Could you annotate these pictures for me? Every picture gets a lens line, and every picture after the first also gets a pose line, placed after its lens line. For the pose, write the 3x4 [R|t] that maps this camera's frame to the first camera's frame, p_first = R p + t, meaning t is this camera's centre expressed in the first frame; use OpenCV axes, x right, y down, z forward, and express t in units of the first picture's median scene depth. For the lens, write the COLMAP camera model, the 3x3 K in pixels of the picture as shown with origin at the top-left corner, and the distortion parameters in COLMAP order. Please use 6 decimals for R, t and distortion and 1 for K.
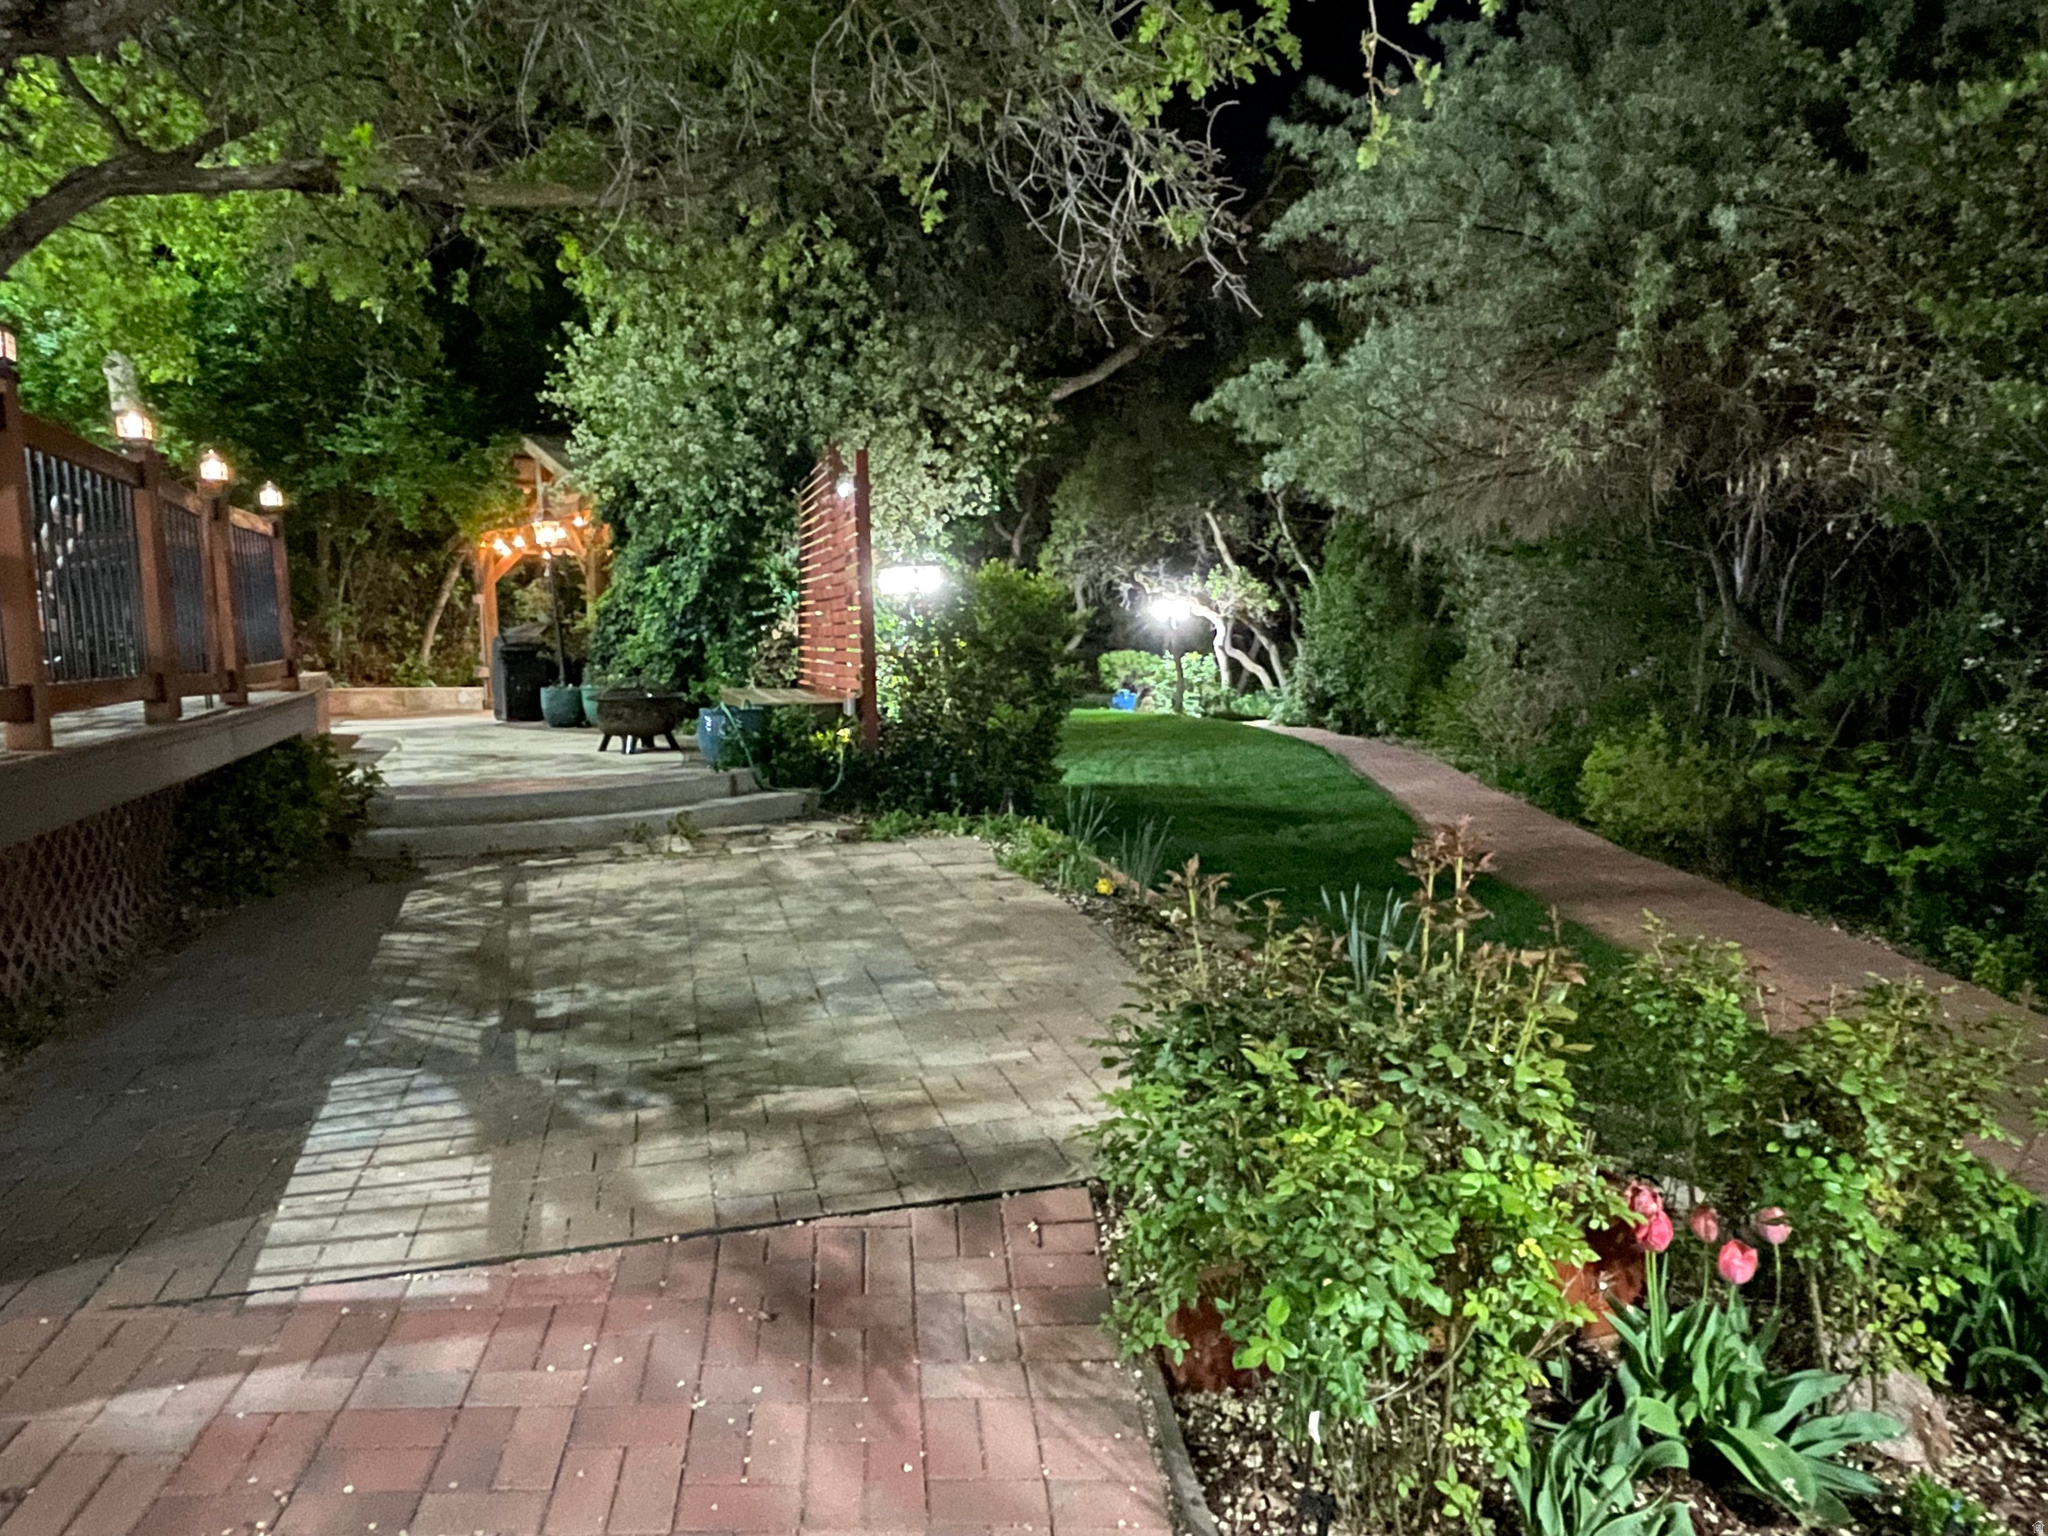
lens RADIAL K [[1375.7, 0, 1023.9], [0, 1375.7, 768.2], [0, 0, 1]] dist [0.001071, -0.015813]
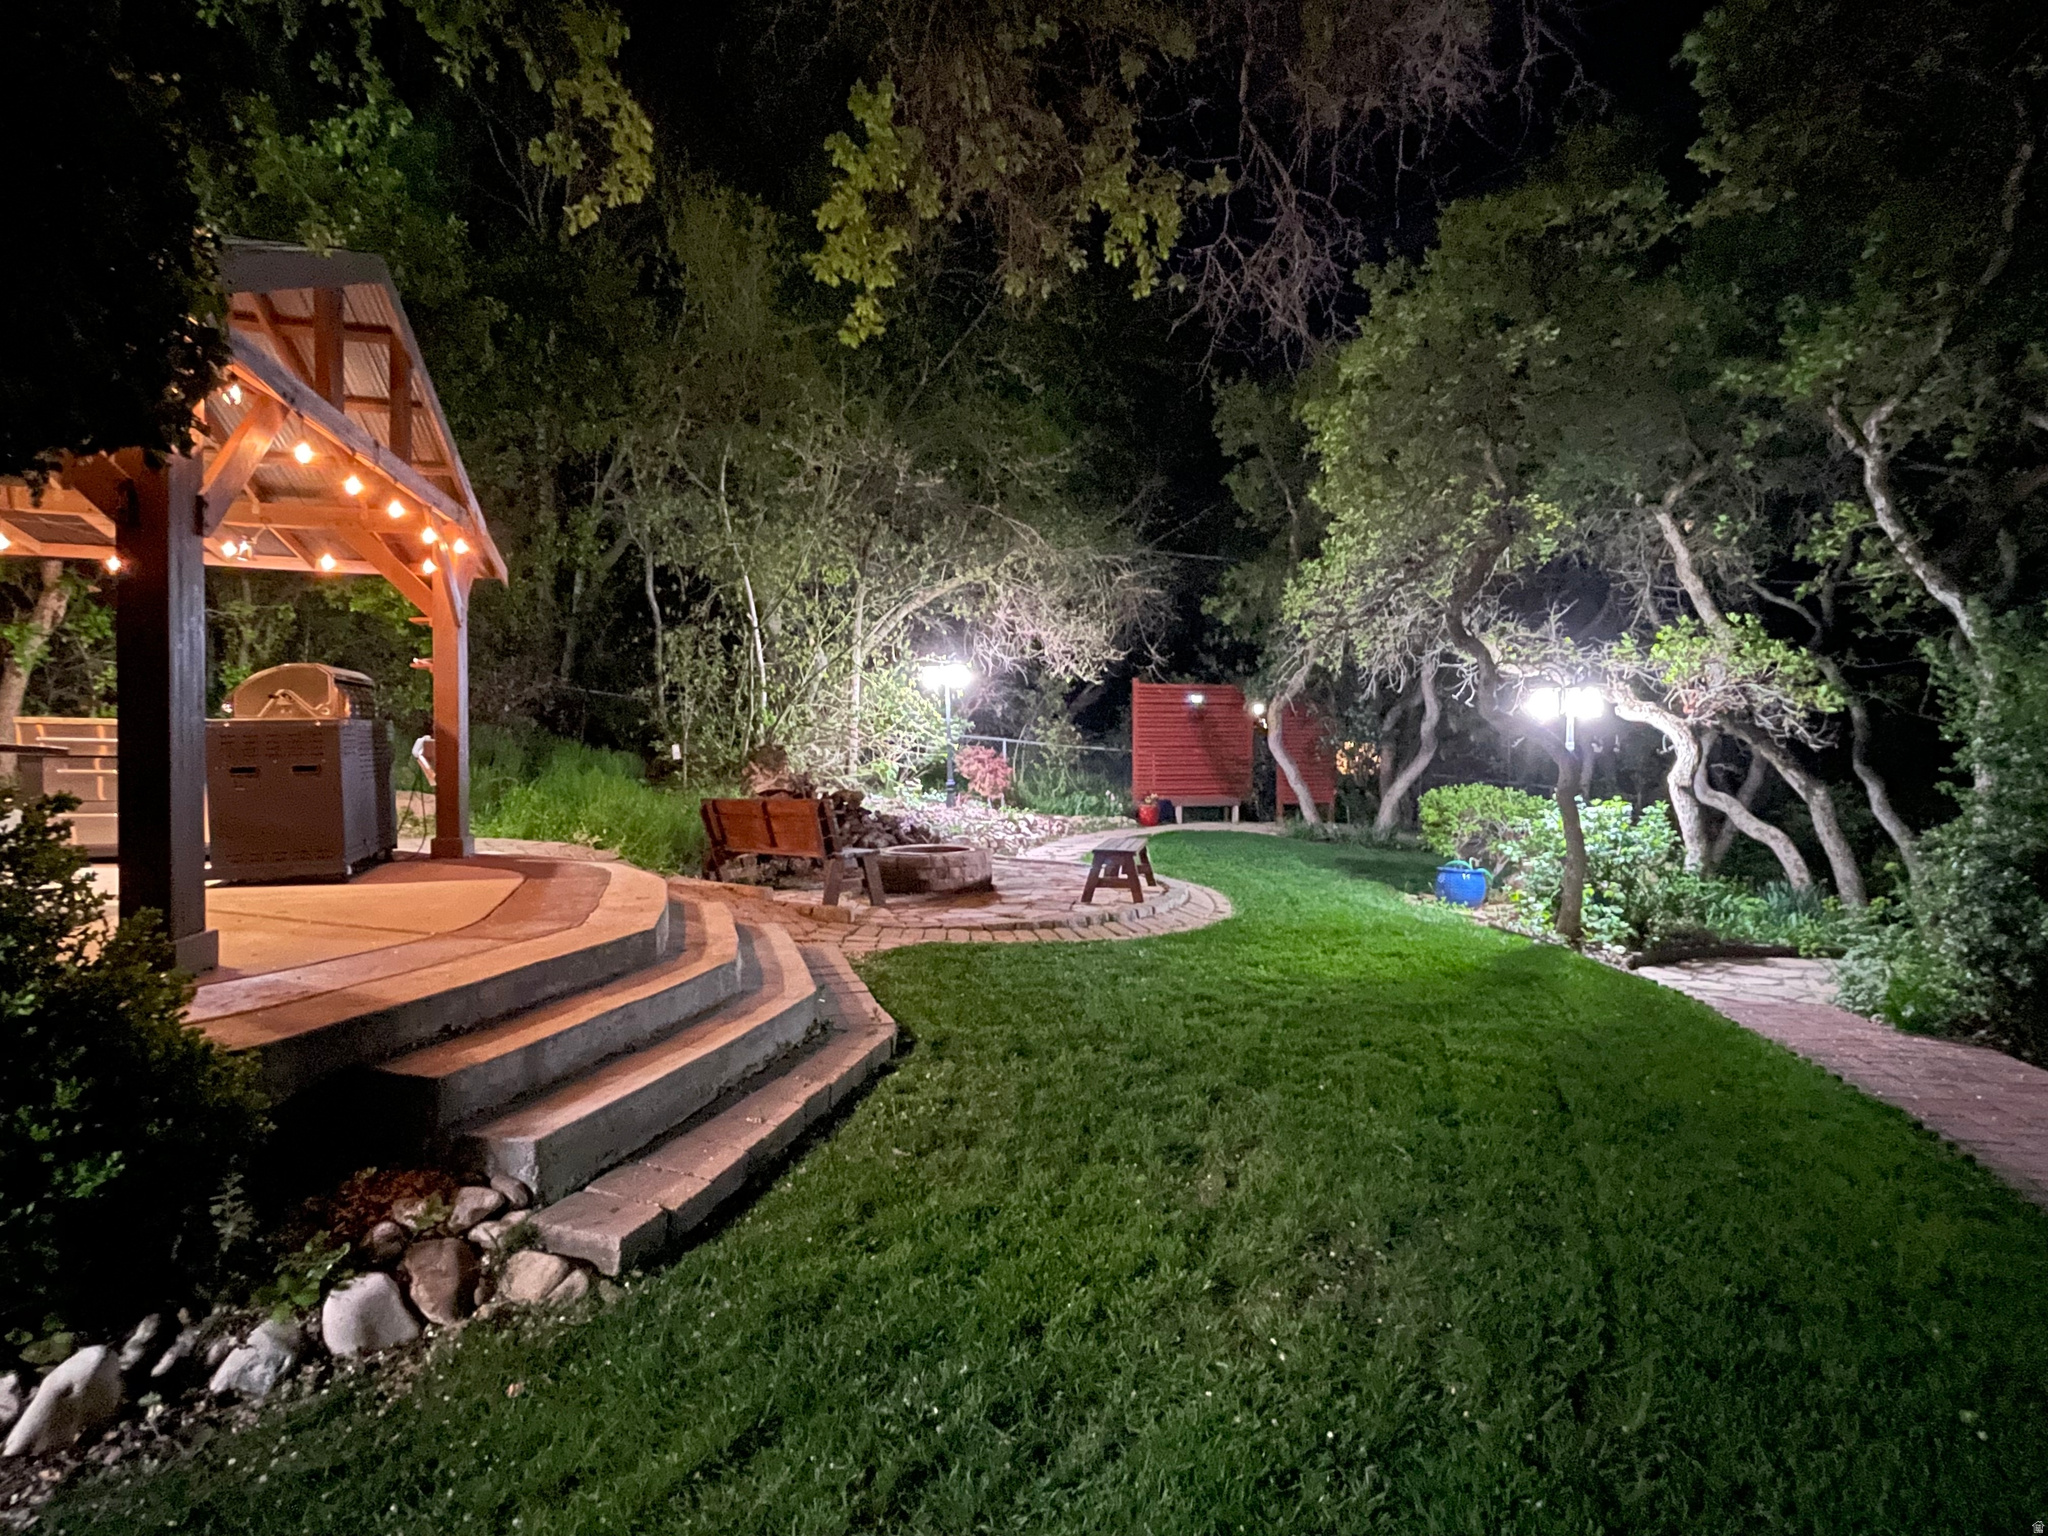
lens RADIAL K [[1020.5, 0, 1026.1], [0, 1020.5, 768.7], [0, 0, 1]] dist [0.002402, -0.000851]
pose [[0.910378, 0.038530, -0.411979, 0.081608], [-0.068591, 0.995933, -0.058424, -0.058843], [0.408052, 0.081446, 0.909318, 0.588213]]
